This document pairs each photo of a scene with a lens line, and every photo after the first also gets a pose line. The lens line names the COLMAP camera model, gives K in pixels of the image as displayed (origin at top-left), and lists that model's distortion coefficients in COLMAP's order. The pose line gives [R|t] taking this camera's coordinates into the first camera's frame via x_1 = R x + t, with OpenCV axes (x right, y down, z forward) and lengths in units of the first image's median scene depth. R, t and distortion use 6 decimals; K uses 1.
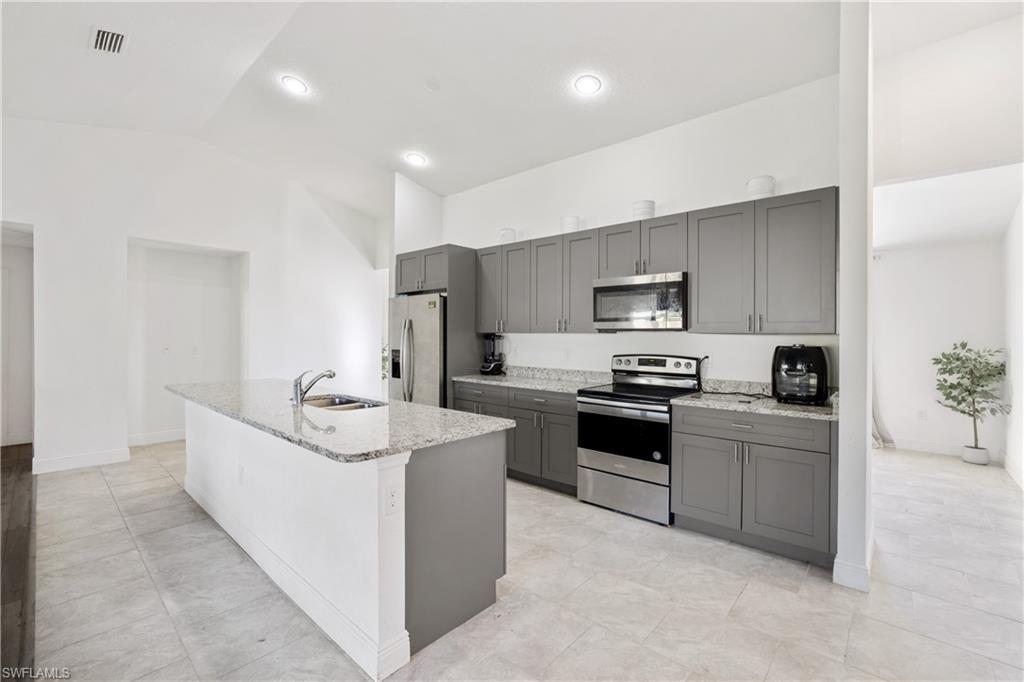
lens RADIAL K [[454.3, 0, 512.0], [0, 454.3, 341.0], [0, 0, 1]] dist [-0.028324, -0.000122]
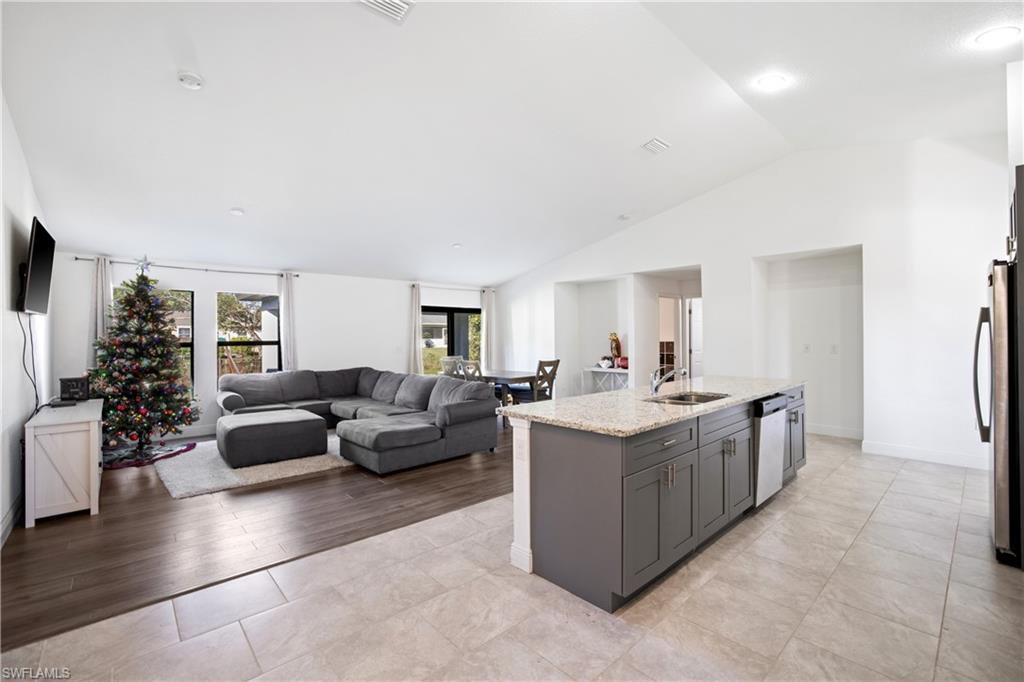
lens RADIAL K [[430.1, 0, 512.0], [0, 430.1, 341.0], [0, 0, 1]] dist [-0.000289, 0.000051]
pose [[-0.082428, 0.017395, -0.996445, 0.664889], [0.002670, 0.999848, 0.017234, -0.029797], [0.996593, -0.001240, -0.082462, 0.620104]]
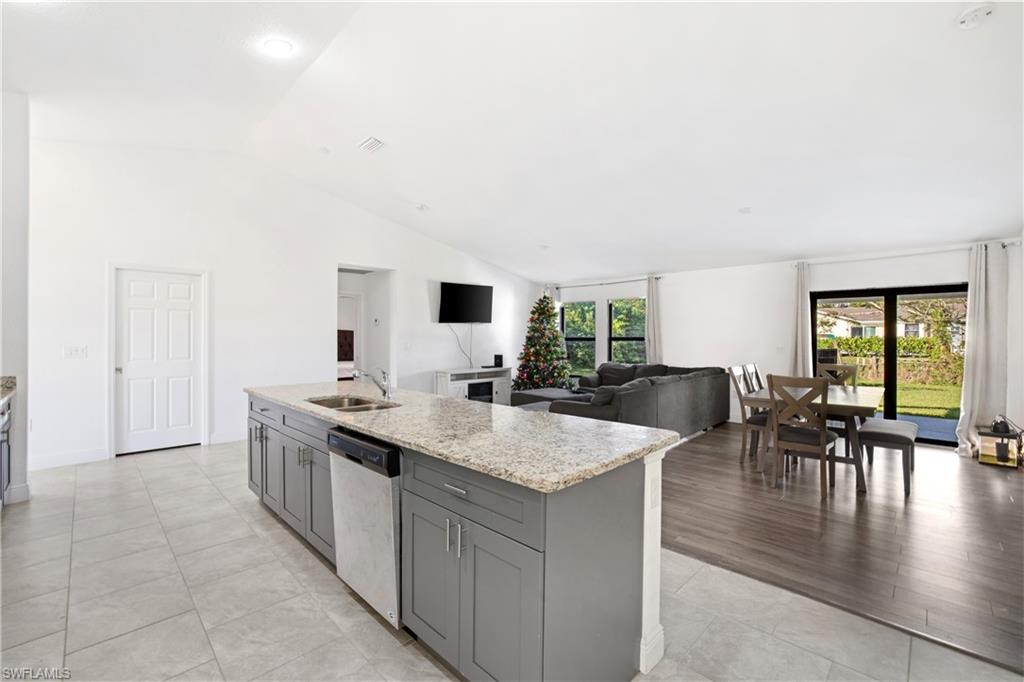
lens RADIAL K [[454.3, 0, 512.0], [0, 454.3, 341.0], [0, 0, 1]] dist [-0.028324, -0.000122]
pose [[-0.998686, -0.004981, 0.051005, -0.715944], [-0.004769, 0.999979, 0.004282, 0.009642], [-0.051026, 0.004033, -0.998689, 1.820305]]
